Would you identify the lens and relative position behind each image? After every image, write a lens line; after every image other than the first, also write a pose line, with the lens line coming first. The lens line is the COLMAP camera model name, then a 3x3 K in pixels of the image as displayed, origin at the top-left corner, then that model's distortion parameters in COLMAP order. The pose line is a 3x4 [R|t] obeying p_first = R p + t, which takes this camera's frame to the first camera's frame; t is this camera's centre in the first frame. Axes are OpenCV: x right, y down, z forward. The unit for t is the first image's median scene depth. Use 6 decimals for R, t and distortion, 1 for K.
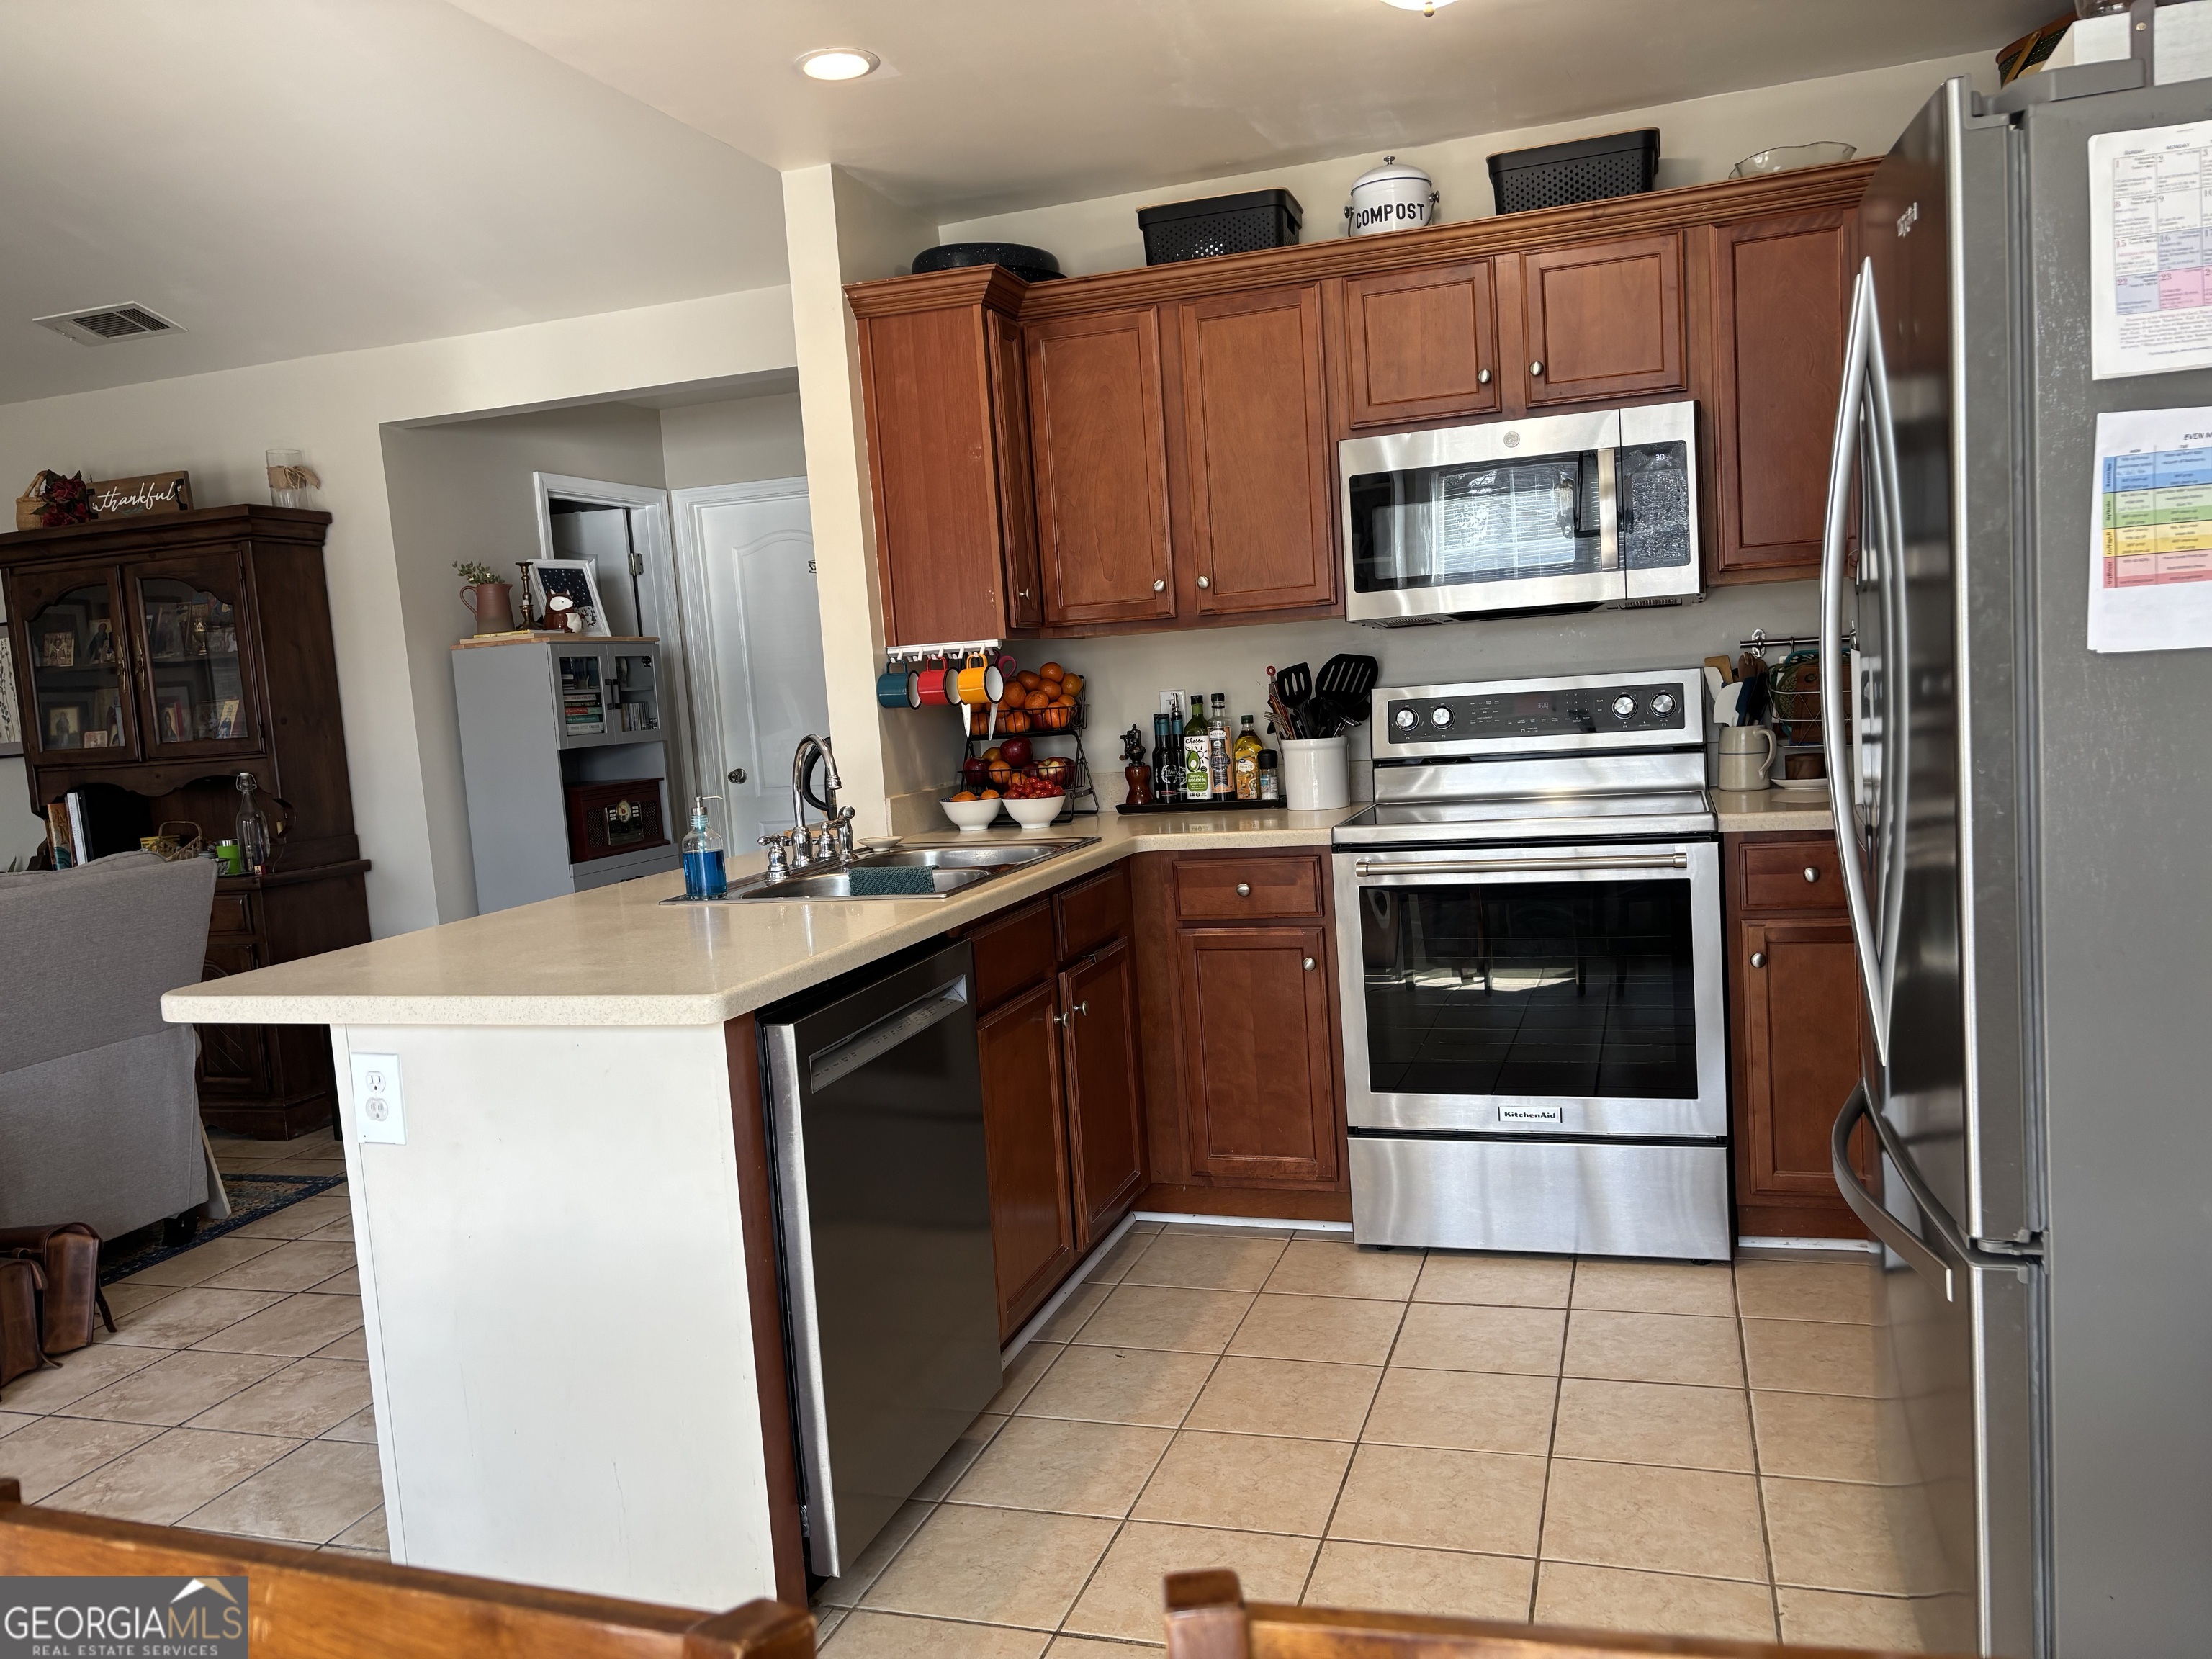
lens RADIAL K [[1653.3, 0, 1115.8], [0, 1653.3, 838.3], [0, 0, 1]] dist [0.083382, -0.104294]
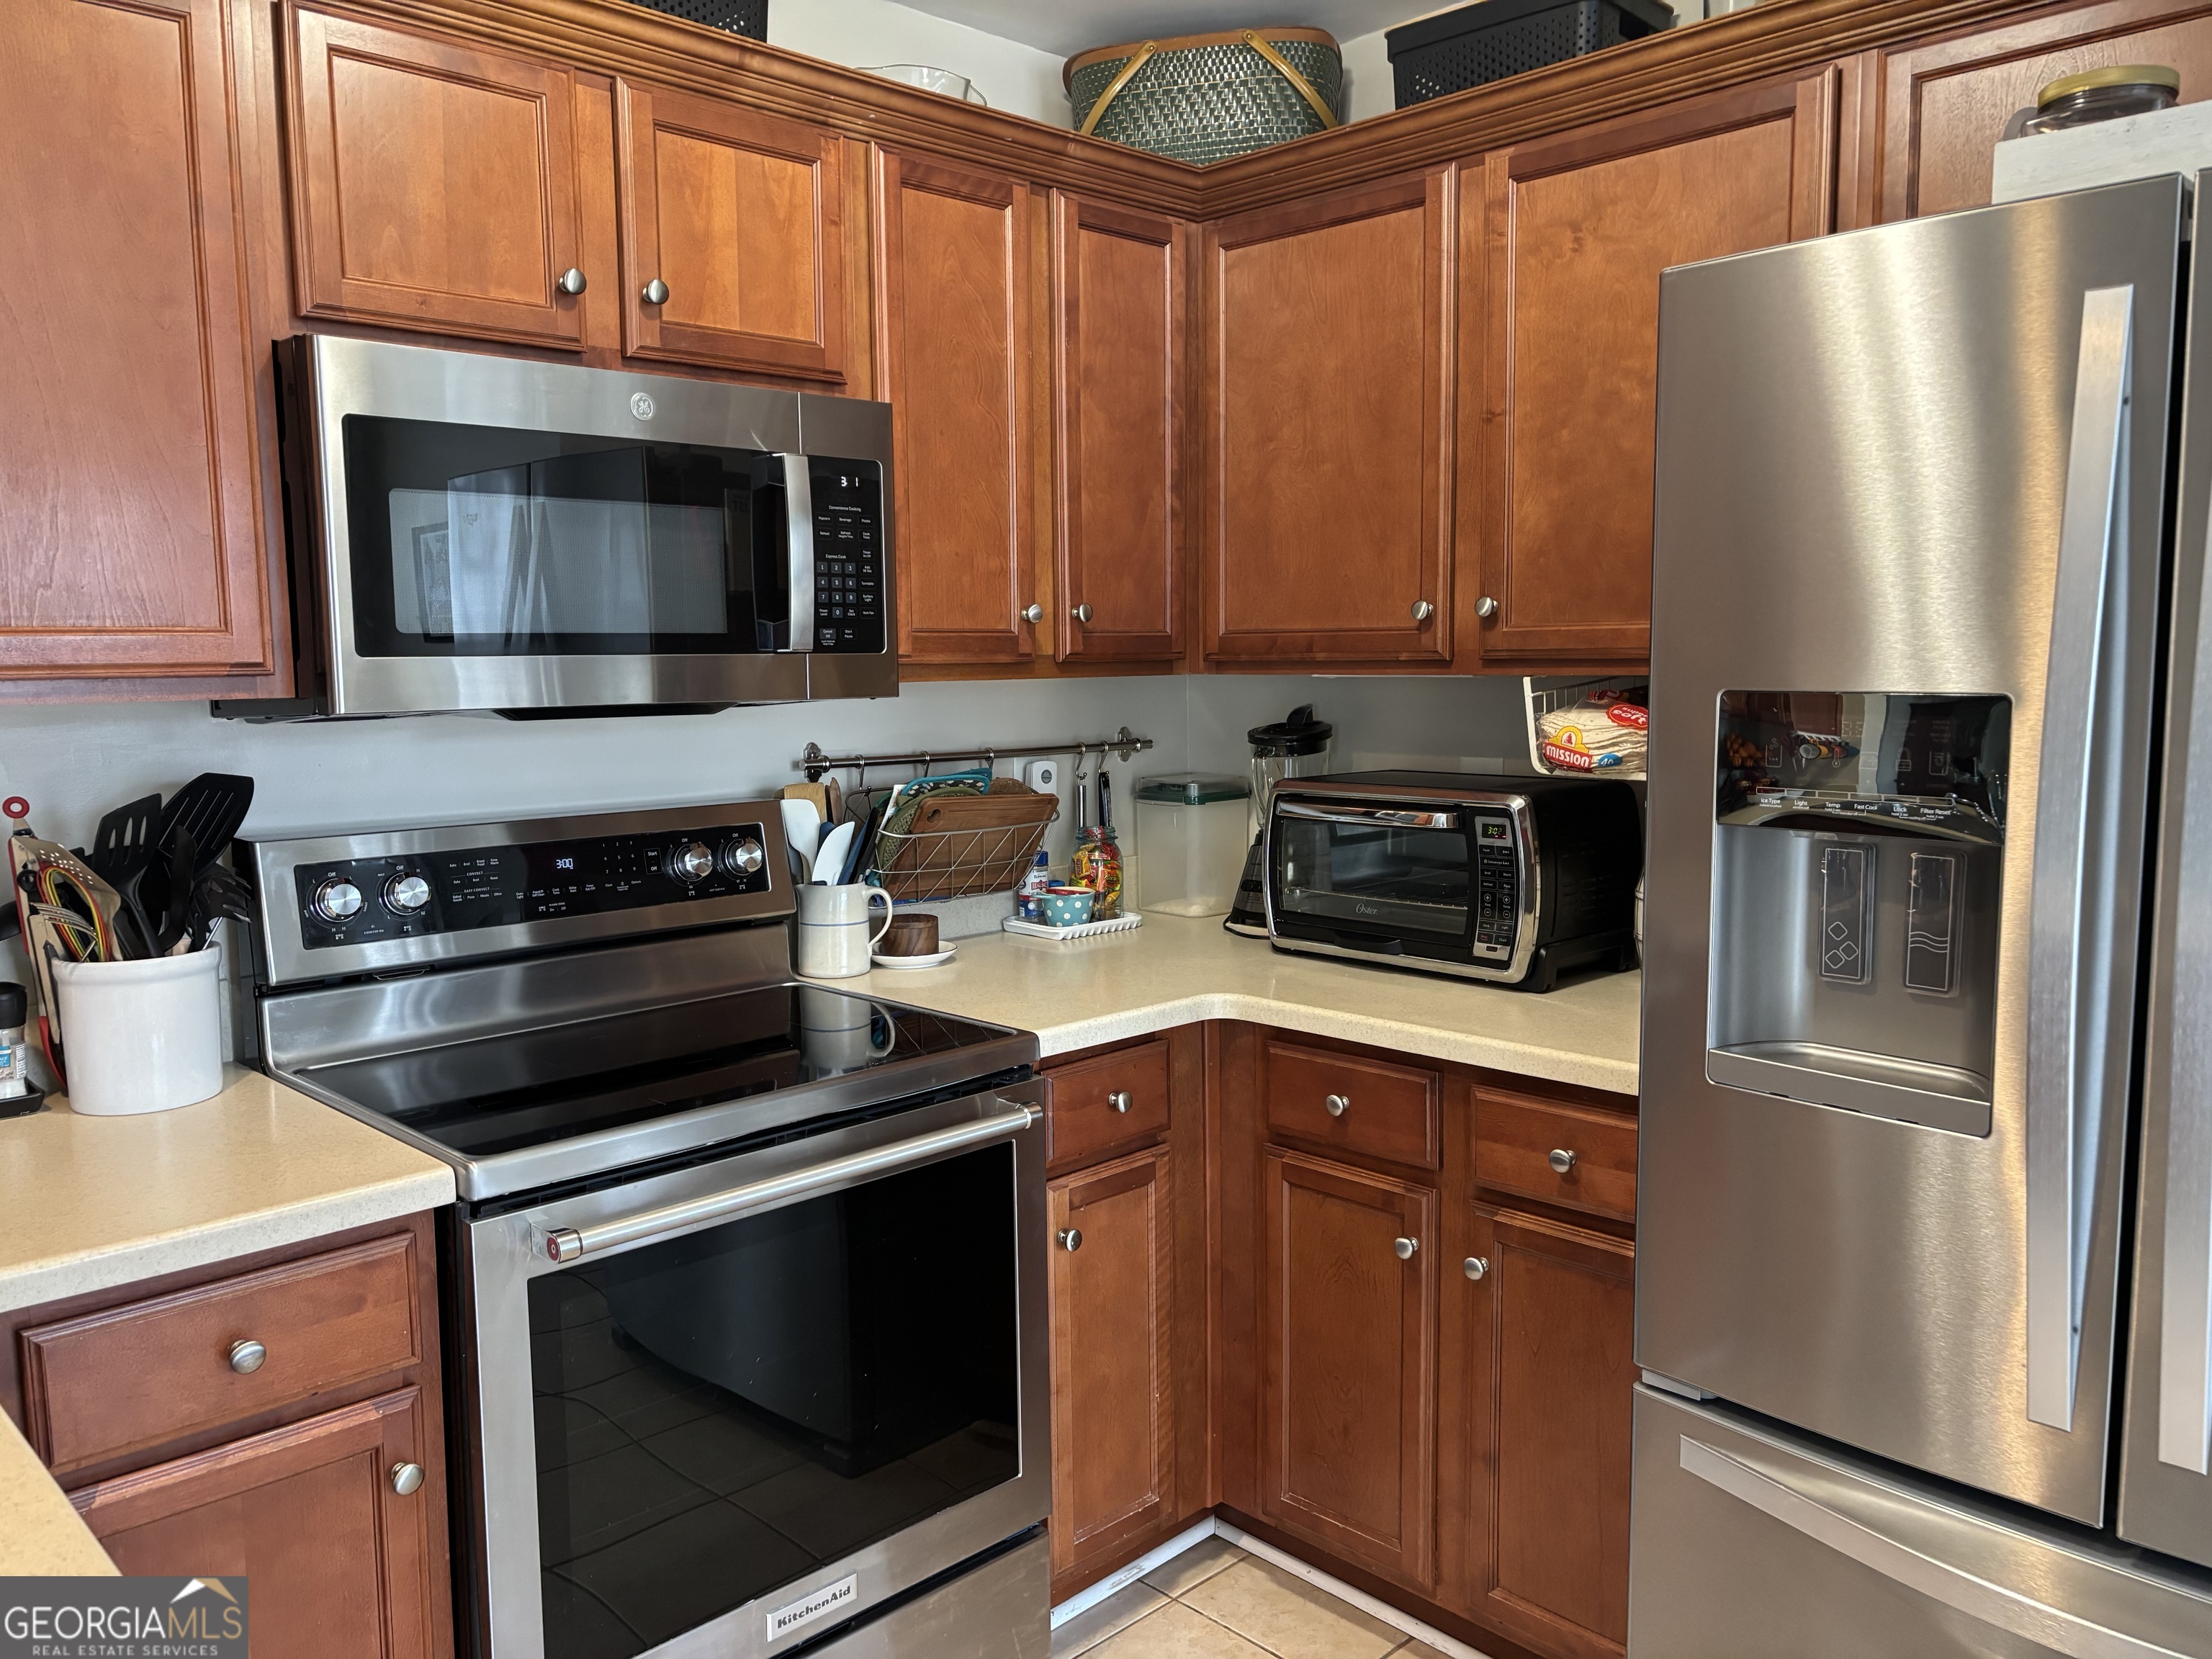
lens RADIAL K [[1658.9, 0, 1088.1], [0, 1658.9, 818.5], [0, 0, 1]] dist [0.034127, -0.003580]
pose [[0.471056, -0.028068, 0.881657, -0.175761], [0.066920, 0.997750, -0.003990, -0.081193], [-0.879561, 0.060880, 0.471874, 0.560800]]
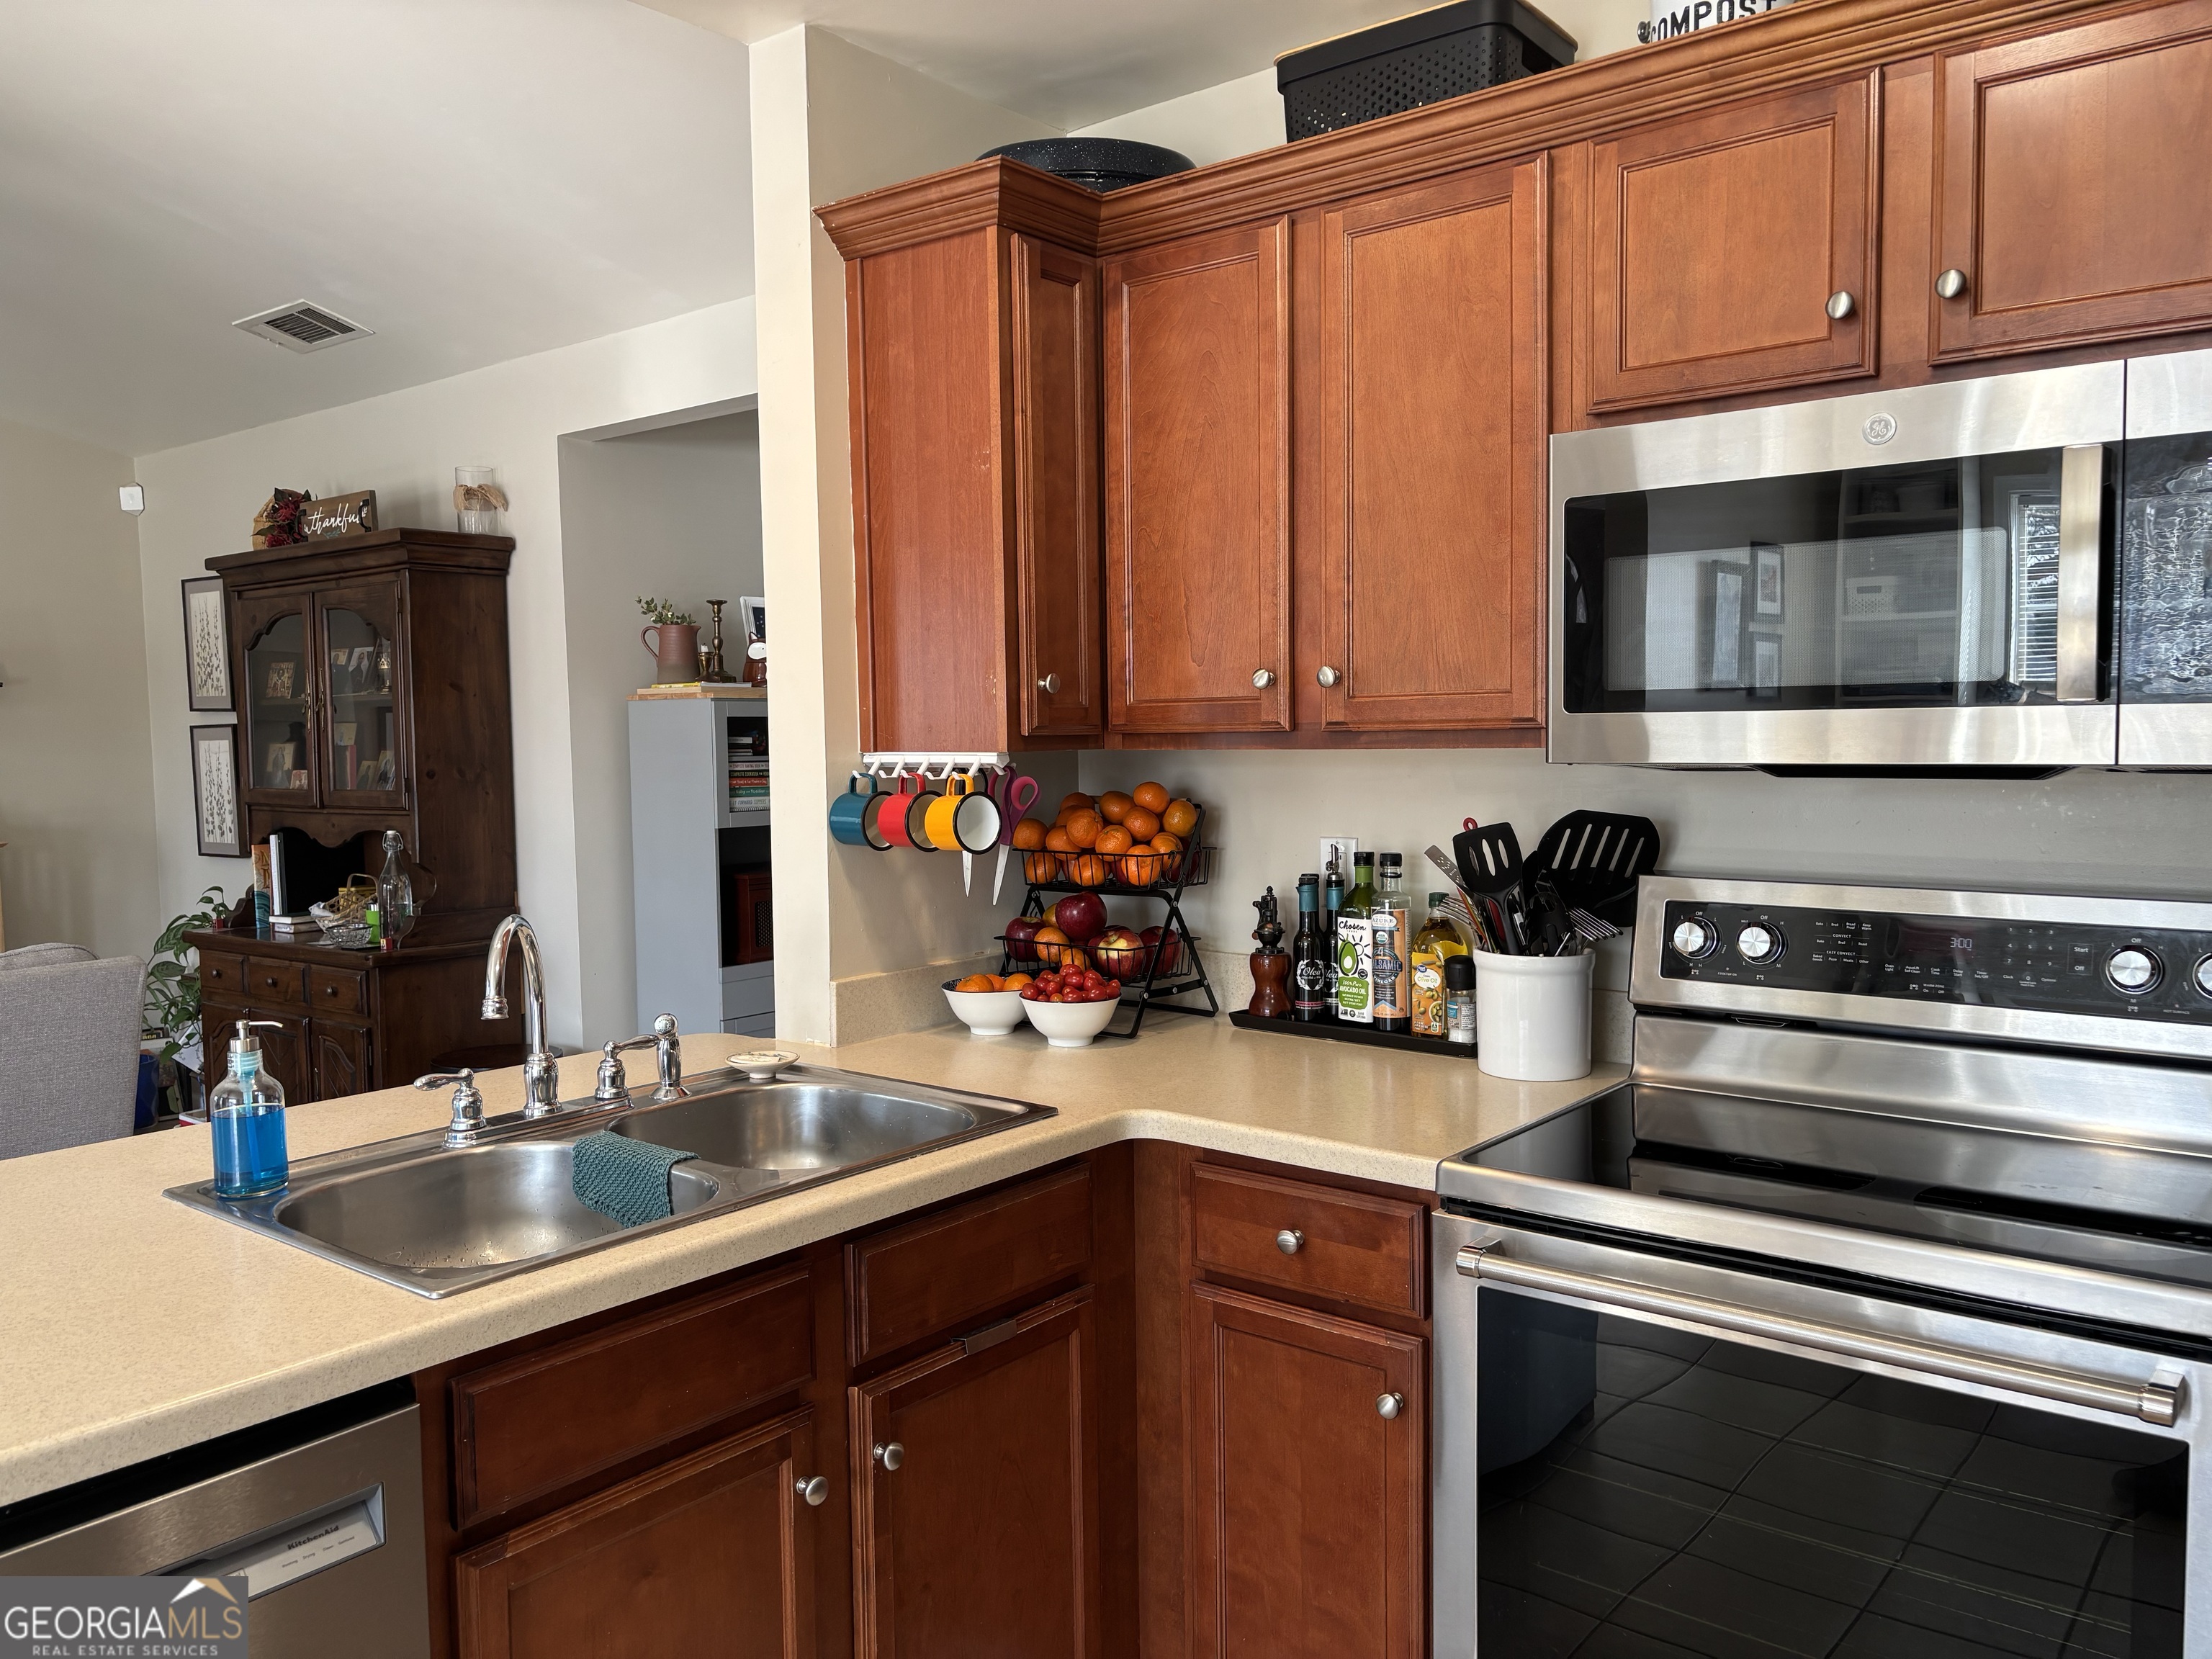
lens RADIAL K [[1650.1, 0, 1106.0], [0, 1650.1, 829.5], [0, 0, 1]] dist [0.073675, -0.103369]
pose [[0.932588, 0.076731, -0.352694, 0.189631], [-0.083886, 0.996463, -0.005024, -0.090357], [0.351061, 0.034271, 0.935725, 0.421286]]
